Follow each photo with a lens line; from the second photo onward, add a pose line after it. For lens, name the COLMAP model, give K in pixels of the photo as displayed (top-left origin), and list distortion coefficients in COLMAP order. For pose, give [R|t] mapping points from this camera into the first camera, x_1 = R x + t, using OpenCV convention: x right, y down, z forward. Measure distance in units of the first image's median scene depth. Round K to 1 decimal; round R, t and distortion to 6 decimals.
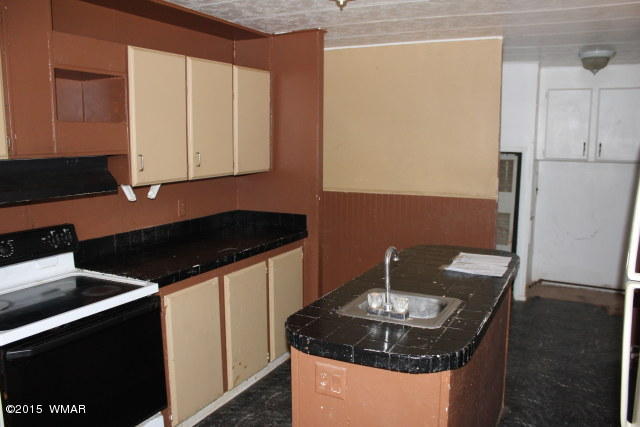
lens RADIAL K [[533.1, 0, 321.3], [0, 533.1, 210.8], [0, 0, 1]] dist [-0.113428, 0.050766]
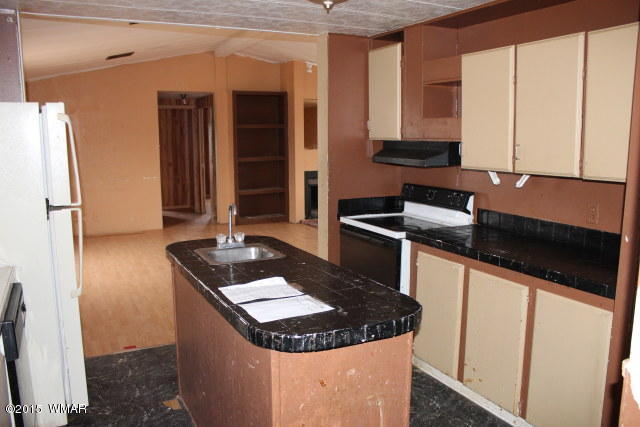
lens RADIAL K [[533.1, 0, 318.3], [0, 533.1, 212.9], [0, 0, 1]] dist [-0.113428, 0.050766]
pose [[-0.596891, 0.115835, -0.793917, 0.724327], [-0.102393, 0.970434, 0.218572, -0.156945], [0.795762, 0.211755, -0.567382, 1.260791]]
